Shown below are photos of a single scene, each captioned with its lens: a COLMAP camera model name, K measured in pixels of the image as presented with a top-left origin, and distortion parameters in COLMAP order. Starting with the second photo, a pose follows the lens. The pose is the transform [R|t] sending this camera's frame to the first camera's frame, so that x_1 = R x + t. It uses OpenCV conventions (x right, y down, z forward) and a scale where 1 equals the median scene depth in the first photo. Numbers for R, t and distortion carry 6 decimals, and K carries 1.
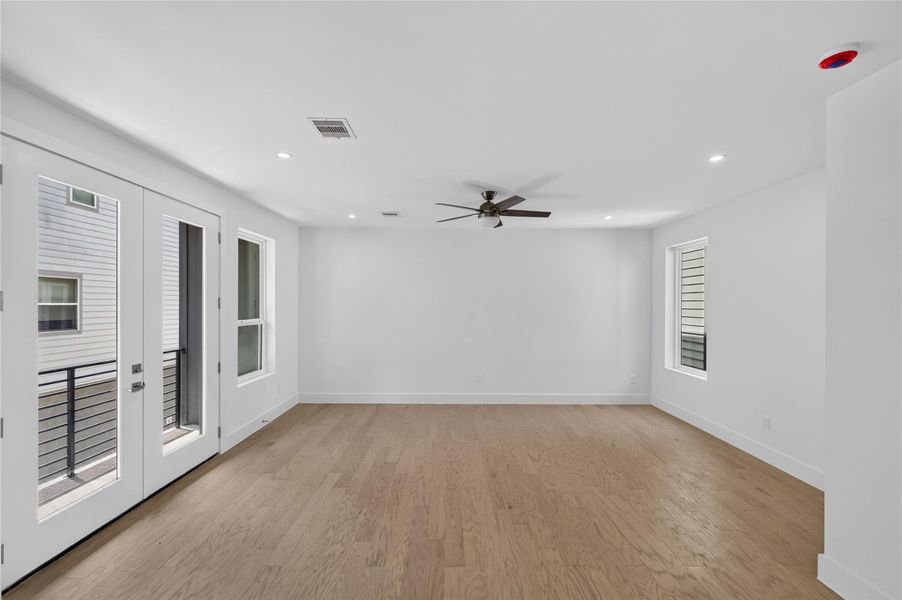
lens RADIAL K [[355.0, 0, 453.6], [0, 355.0, 302.0], [0, 0, 1]] dist [0.001240, 0.000622]
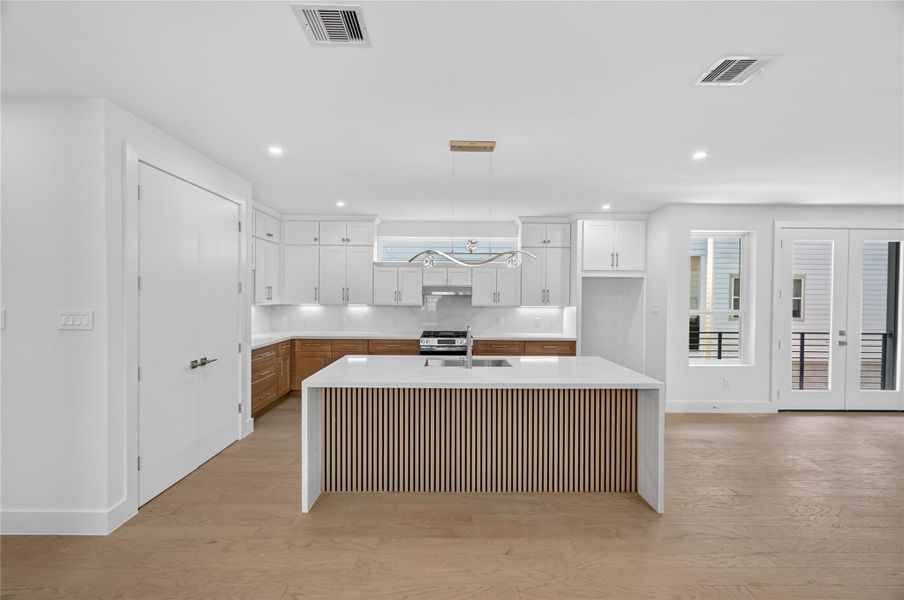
lens RADIAL K [[355.8, 0, 449.5], [0, 355.8, 300.8], [0, 0, 1]] dist [0.001240, 0.000622]
pose [[-0.014584, 0.006084, -0.999875, 0.463785], [-0.001943, 0.999979, 0.006113, 0.016772], [0.999892, 0.002032, -0.014572, -0.469754]]
